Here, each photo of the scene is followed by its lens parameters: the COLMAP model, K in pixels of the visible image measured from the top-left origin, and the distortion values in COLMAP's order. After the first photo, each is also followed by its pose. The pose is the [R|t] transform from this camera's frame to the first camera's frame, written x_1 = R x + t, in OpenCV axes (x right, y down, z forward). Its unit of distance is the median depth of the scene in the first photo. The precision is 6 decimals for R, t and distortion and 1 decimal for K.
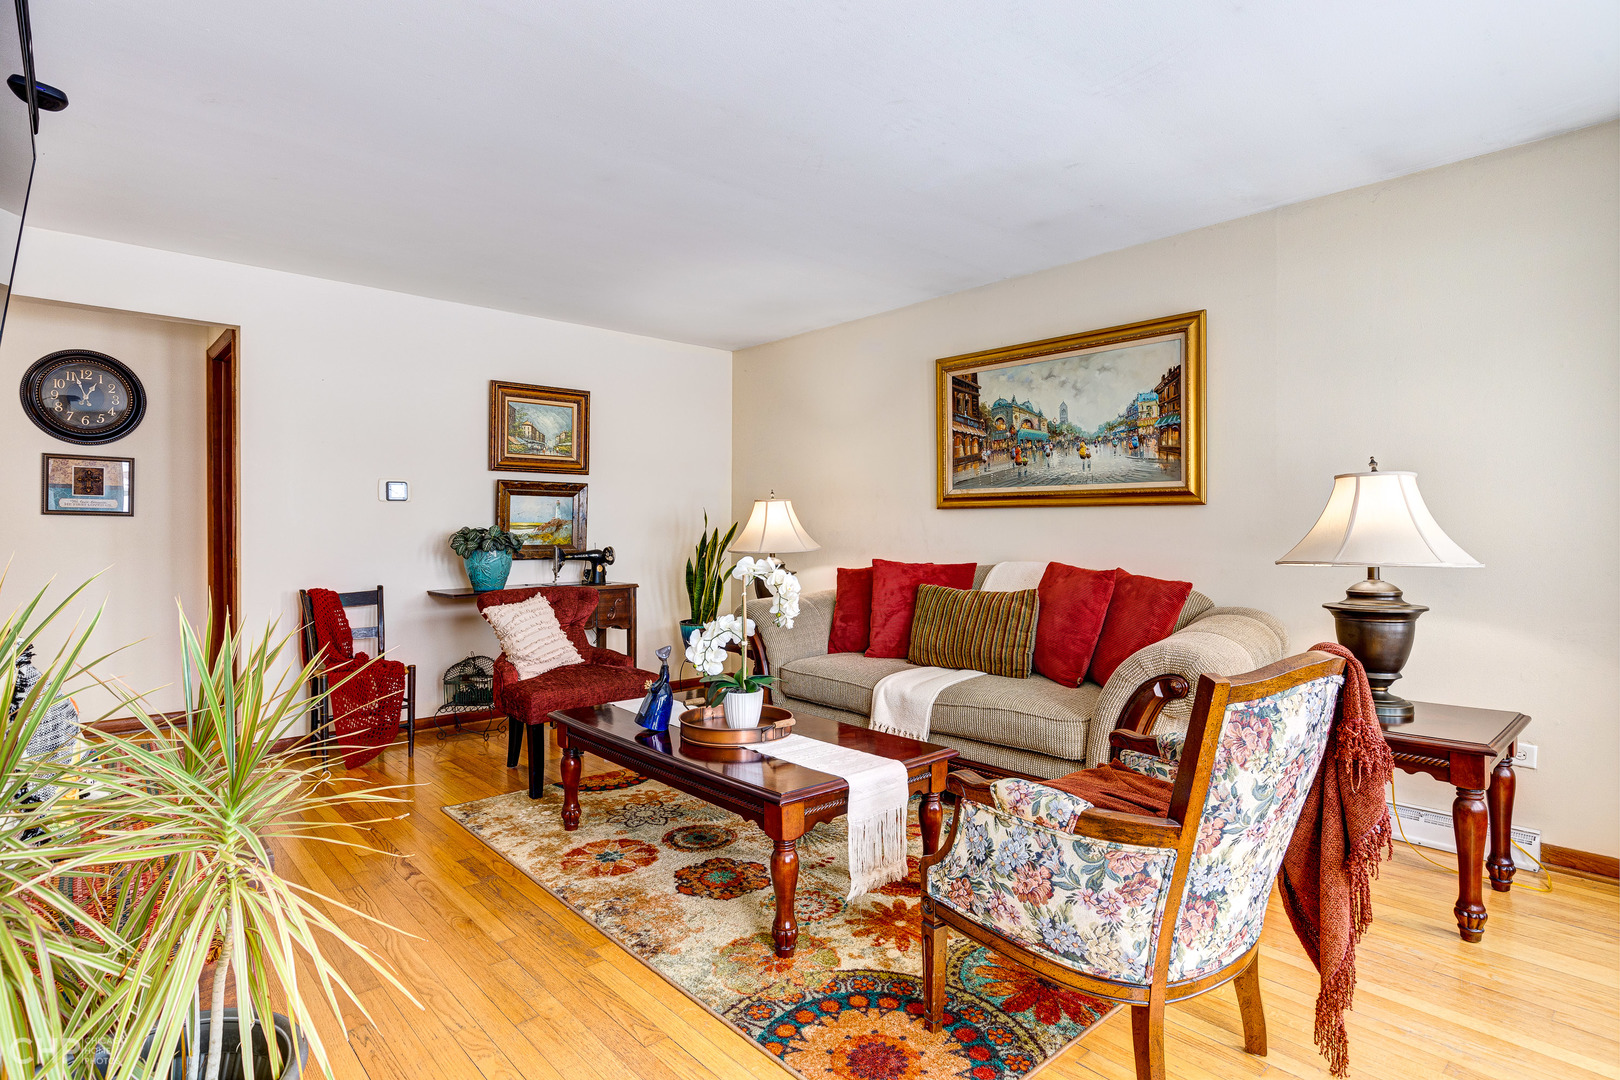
lens RADIAL K [[833.3, 0, 785.9], [0, 833.3, 541.1], [0, 0, 1]] dist [0.000646, 0.000013]
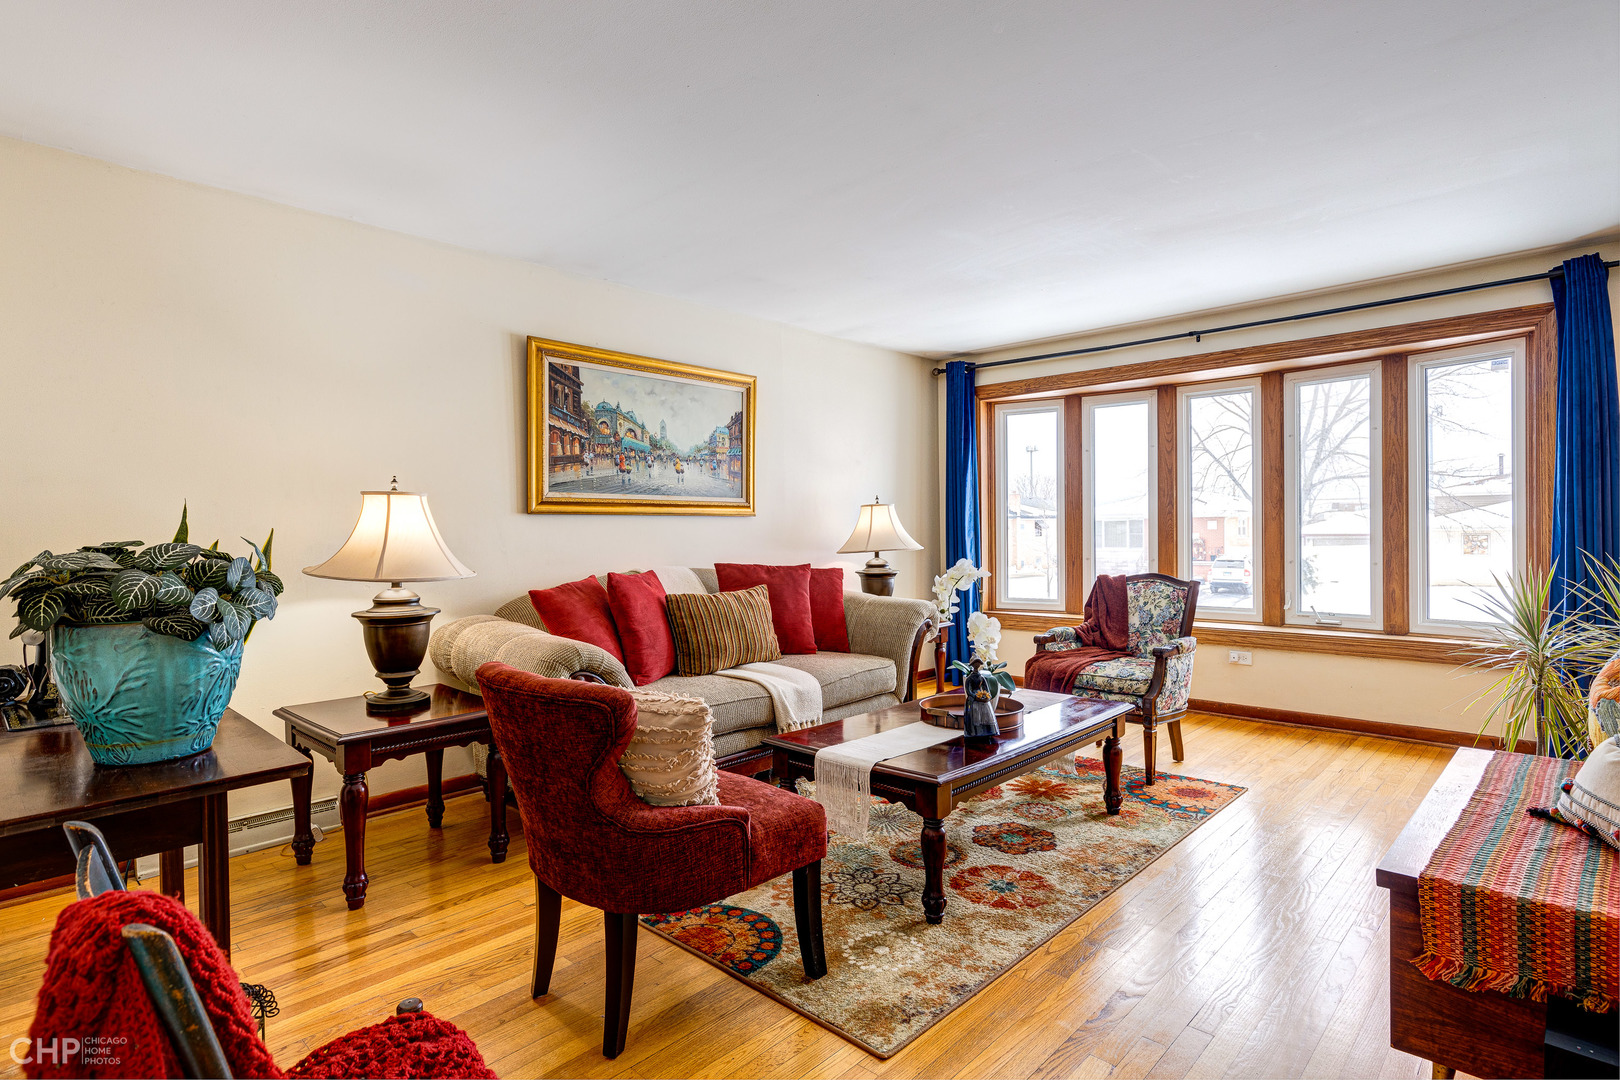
lens RADIAL K [[852.9, 0, 810.0], [0, 852.9, 540.0], [0, 0, 1]] dist [-0.005675, -0.001013]
pose [[-0.106612, -0.005030, 0.994288, -0.762889], [0.031784, 0.999459, 0.008464, -0.011365], [-0.993793, 0.032505, -0.106394, 0.884474]]
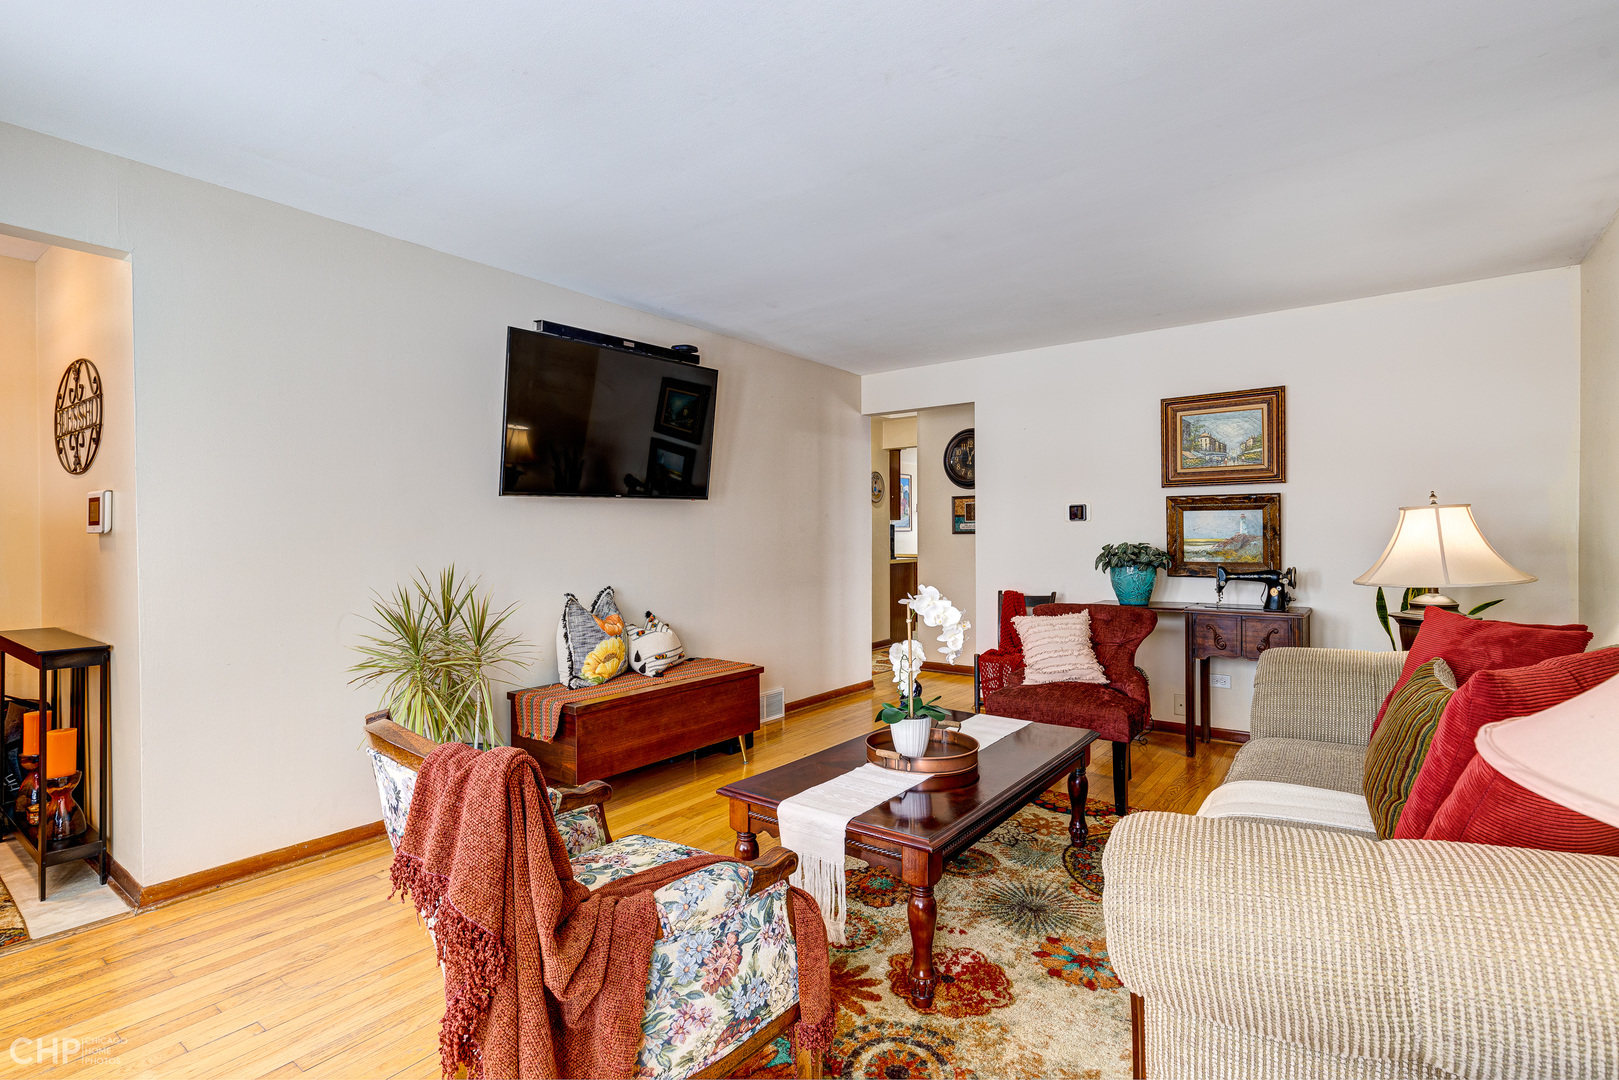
lens RADIAL K [[758.2, 0, 807.7], [0, 758.2, 535.8], [0, 0, 1]] dist [-0.002291, -0.000037]
pose [[0.200373, -0.001431, -0.979719, 0.540415], [-0.011432, 0.999927, -0.003799, -0.020501], [0.979653, 0.011962, 0.200342, 0.455687]]
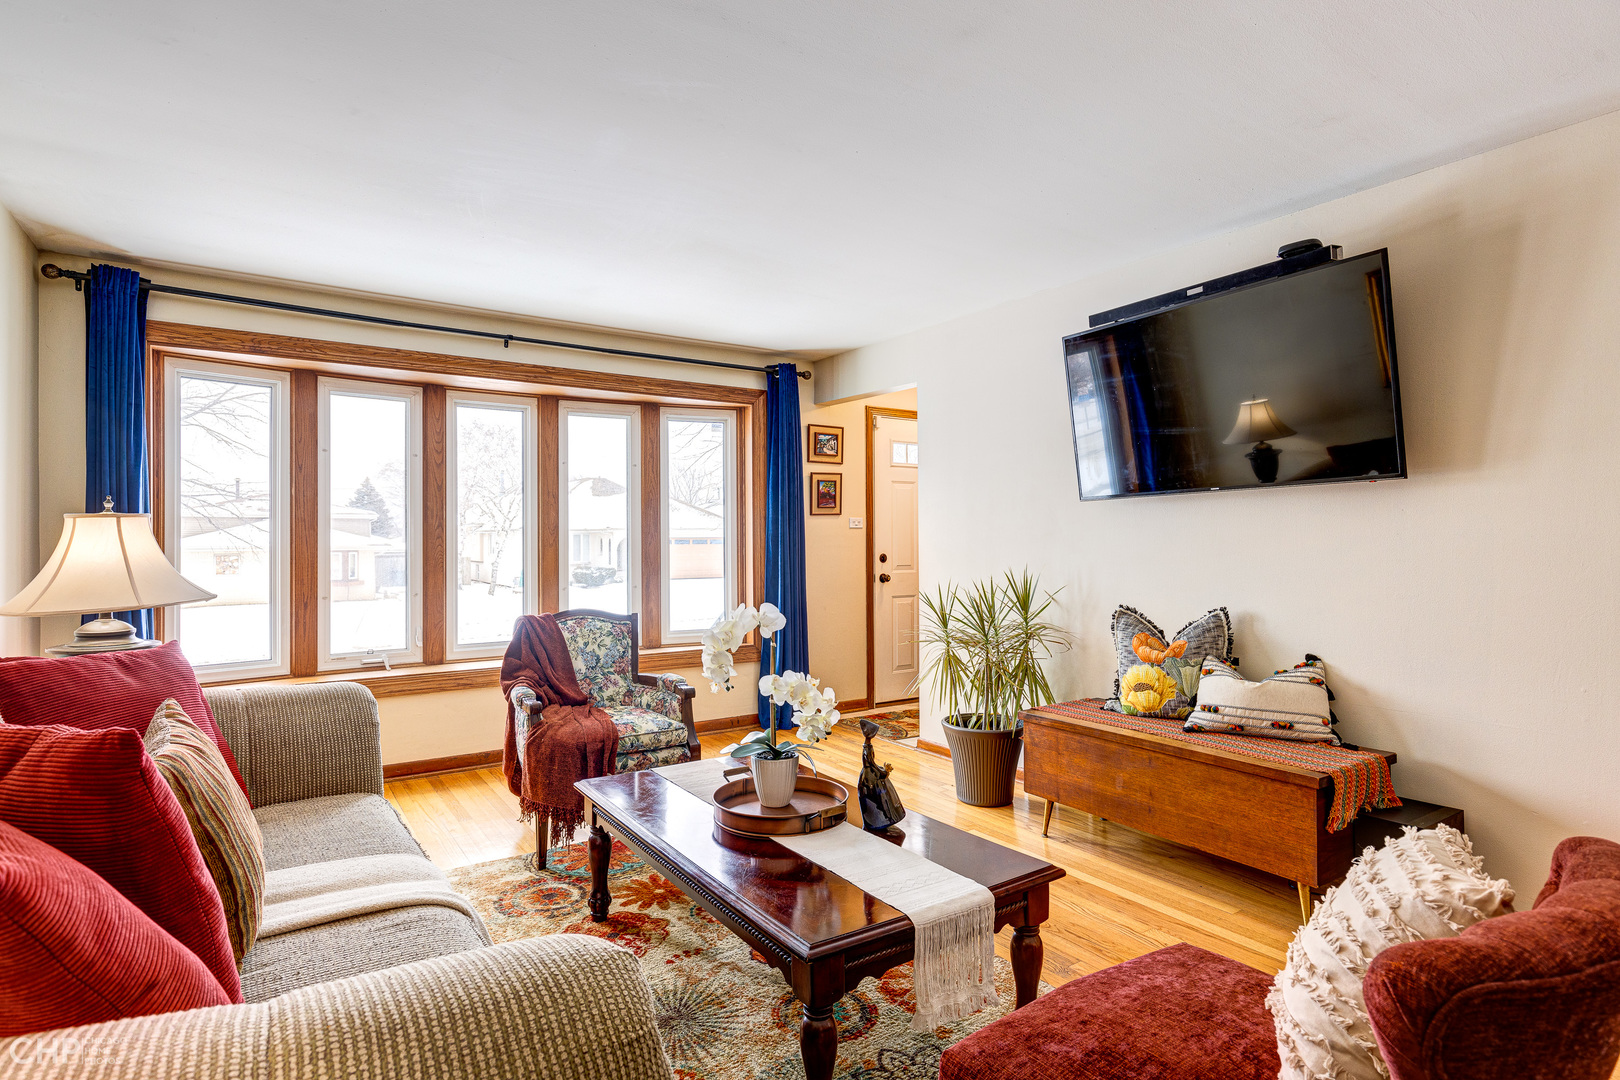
lens RADIAL K [[836.5, 0, 823.0], [0, 836.5, 533.9], [0, 0, 1]] dist [0.003512, 0.000367]
pose [[-0.993559, 0.002765, 0.113279, -0.131630], [0.004249, 0.999908, 0.012863, -0.039495], [-0.113233, 0.013262, -0.993480, 1.220764]]
